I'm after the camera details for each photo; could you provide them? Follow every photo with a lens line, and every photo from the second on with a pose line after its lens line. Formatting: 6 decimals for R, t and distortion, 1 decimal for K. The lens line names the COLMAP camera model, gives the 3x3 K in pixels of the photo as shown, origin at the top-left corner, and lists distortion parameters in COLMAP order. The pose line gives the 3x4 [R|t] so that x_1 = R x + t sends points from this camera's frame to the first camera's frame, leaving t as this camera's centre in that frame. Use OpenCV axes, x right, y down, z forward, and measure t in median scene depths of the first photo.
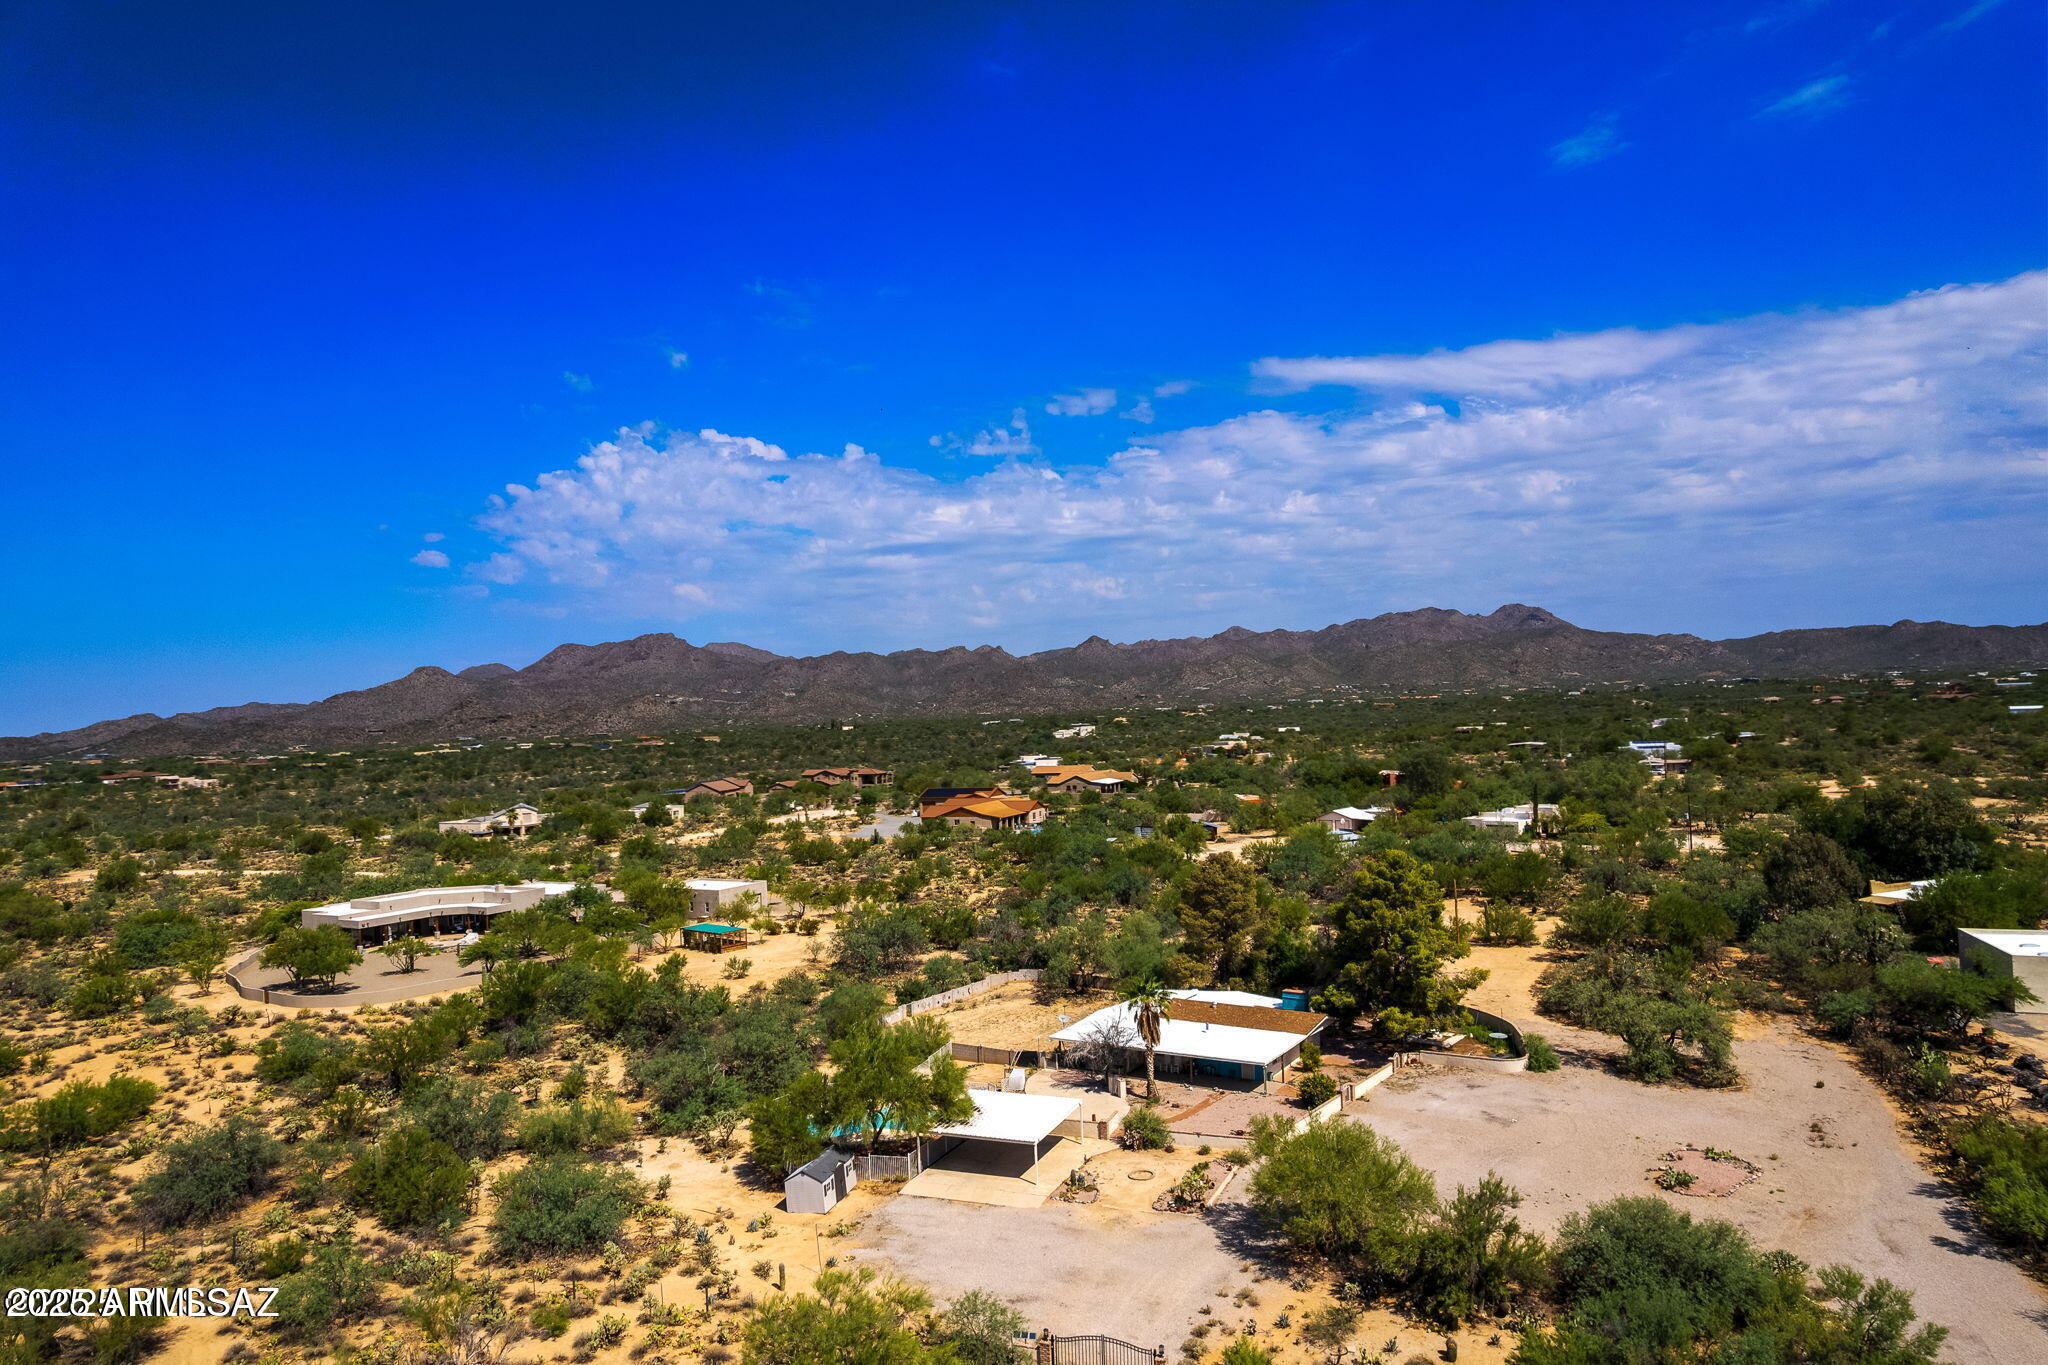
lens RADIAL K [[1320.1, 0, 1029.3], [0, 1320.1, 677.2], [0, 0, 1]] dist [-0.078478, 0.072417]
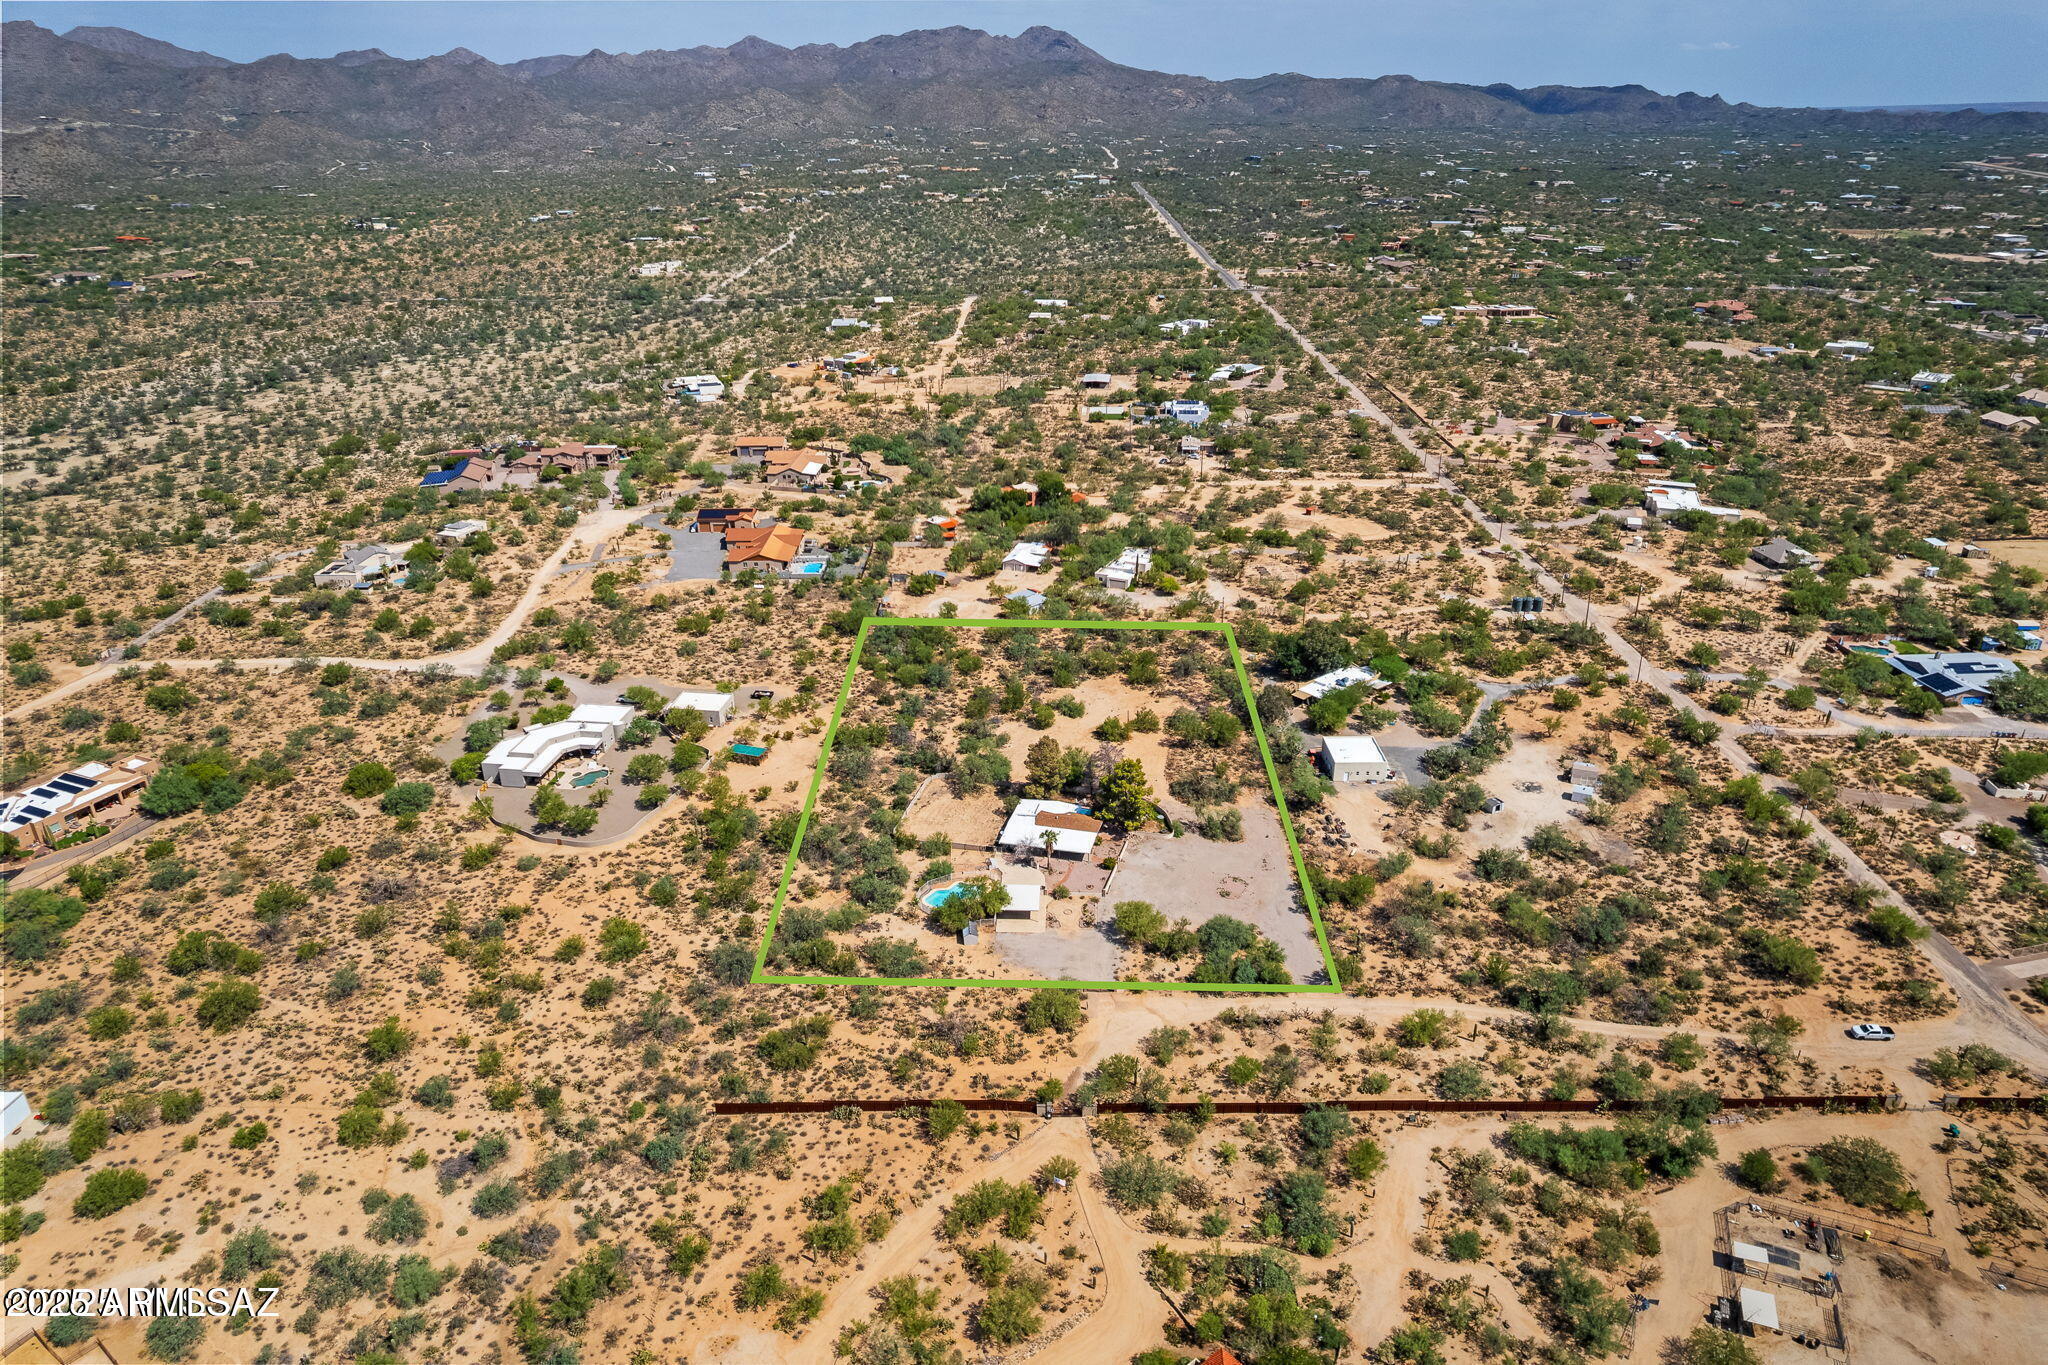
lens RADIAL K [[1320.1, 0, 1029.3], [0, 1320.1, 677.2], [0, 0, 1]] dist [-0.078478, 0.072417]
pose [[0.938356, -0.114526, 0.326148, -0.602008], [-0.032015, 0.910672, 0.411888, -0.887699], [-0.344185, -0.396939, 0.850868, -0.881575]]
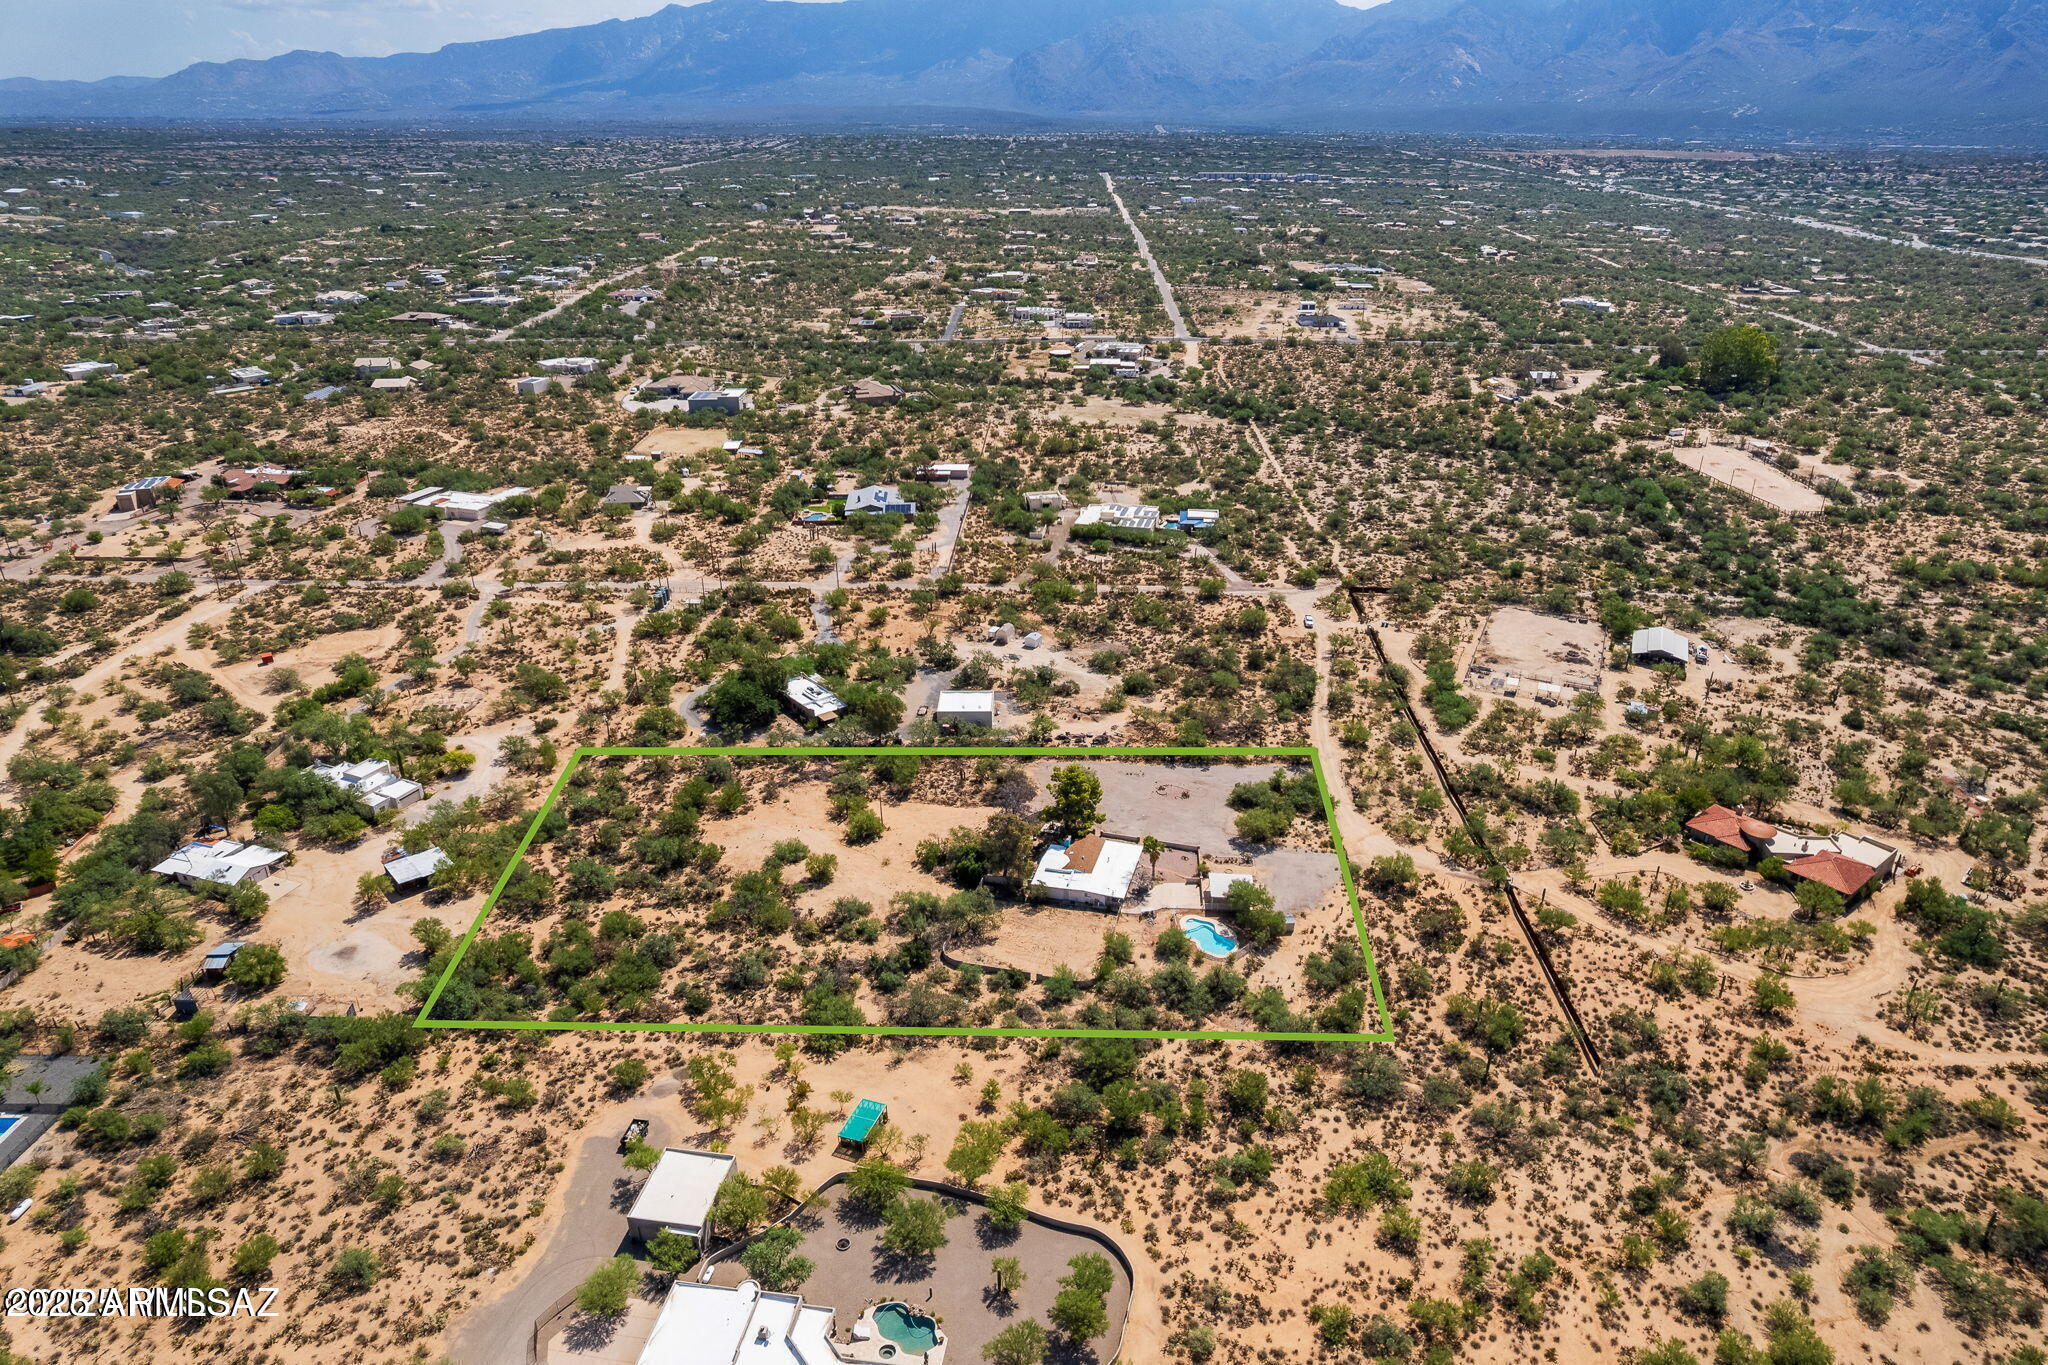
lens RADIAL K [[1320.1, 0, 1029.3], [0, 1320.1, 677.2], [0, 0, 1]] dist [-0.078478, 0.072417]
pose [[-0.323583, -0.356403, 0.876511, -1.533403], [-0.001651, 0.926560, 0.376144, -0.806766], [-0.946198, 0.120266, -0.300407, 1.513924]]
